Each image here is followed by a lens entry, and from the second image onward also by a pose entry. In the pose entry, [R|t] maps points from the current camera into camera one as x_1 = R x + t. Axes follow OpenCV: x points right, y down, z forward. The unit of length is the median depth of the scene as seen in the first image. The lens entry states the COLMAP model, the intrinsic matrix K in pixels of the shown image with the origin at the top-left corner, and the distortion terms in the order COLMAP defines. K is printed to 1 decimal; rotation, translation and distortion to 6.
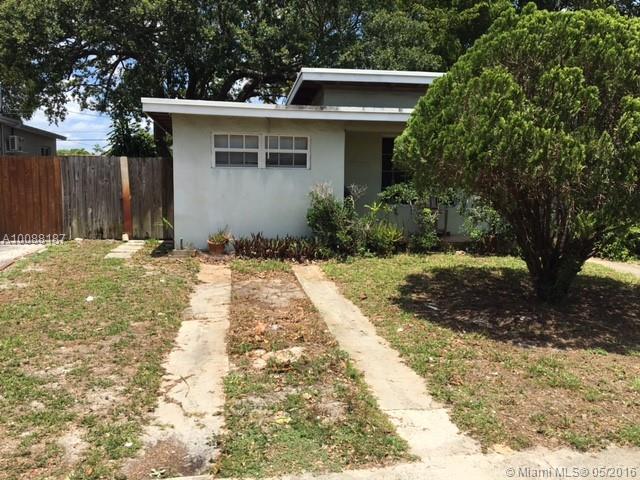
lens RADIAL K [[541.1, 0, 316.2], [0, 541.1, 242.4], [0, 0, 1]] dist [0.094966, -0.116653]
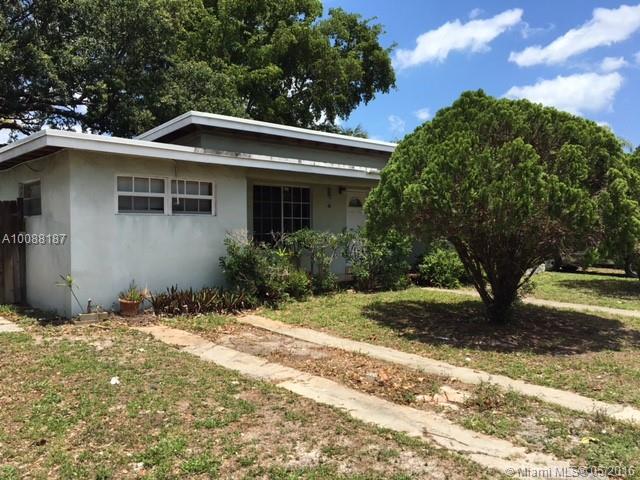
lens RADIAL K [[541.1, 0, 324.4], [0, 541.1, 239.8], [0, 0, 1]] dist [0.094966, -0.116653]
pose [[0.833362, -0.023445, 0.552231, -0.398977], [0.070952, 0.995372, -0.064815, -0.018373], [-0.548155, 0.093196, 0.831168, 0.110441]]
